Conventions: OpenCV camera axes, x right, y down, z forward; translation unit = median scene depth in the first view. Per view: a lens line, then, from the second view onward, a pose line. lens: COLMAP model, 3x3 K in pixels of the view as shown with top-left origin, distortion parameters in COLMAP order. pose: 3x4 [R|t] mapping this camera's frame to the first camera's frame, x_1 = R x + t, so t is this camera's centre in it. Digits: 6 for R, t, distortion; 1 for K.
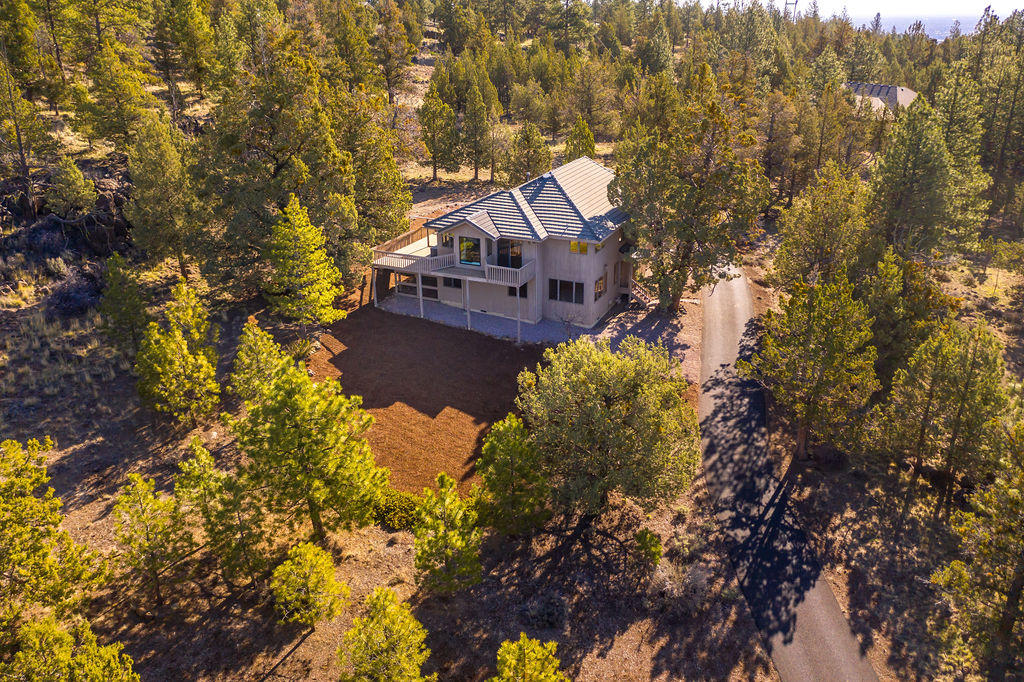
lens RADIAL K [[808.4, 0, 512.7], [0, 808.4, 342.3], [0, 0, 1]] dist [-0.016295, 0.022882]
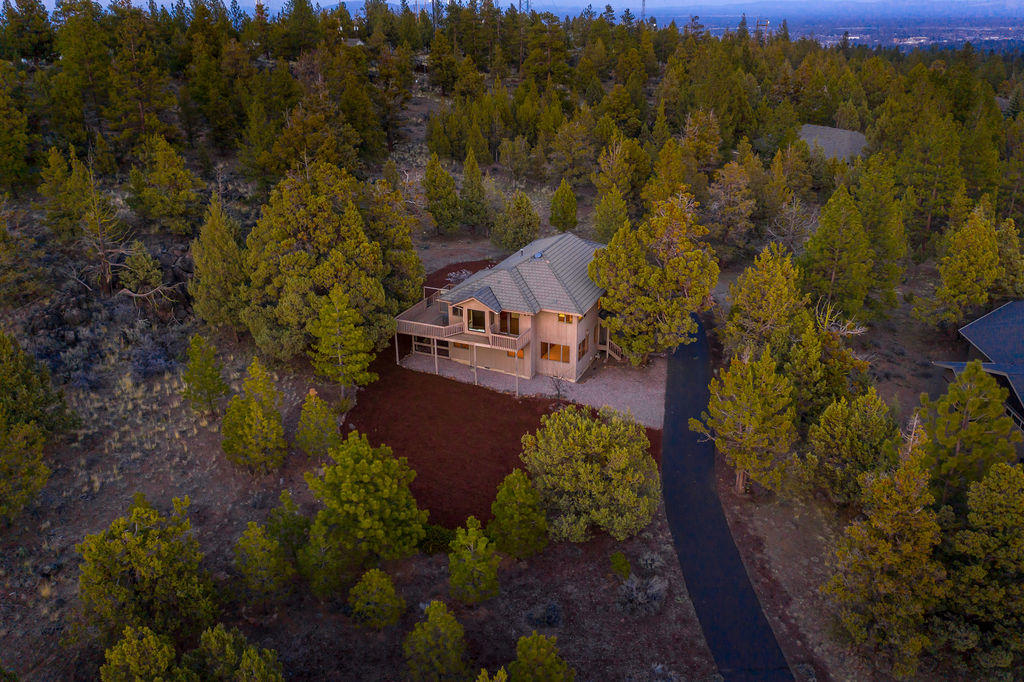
lens RADIAL K [[808.4, 0, 509.0], [0, 808.4, 339.8], [0, 0, 1]] dist [-0.016295, 0.022882]
pose [[0.999817, -0.011077, 0.015591, -0.024546], [0.011150, 0.999927, -0.004595, -0.084007], [-0.015539, 0.004768, 0.999868, -0.242865]]
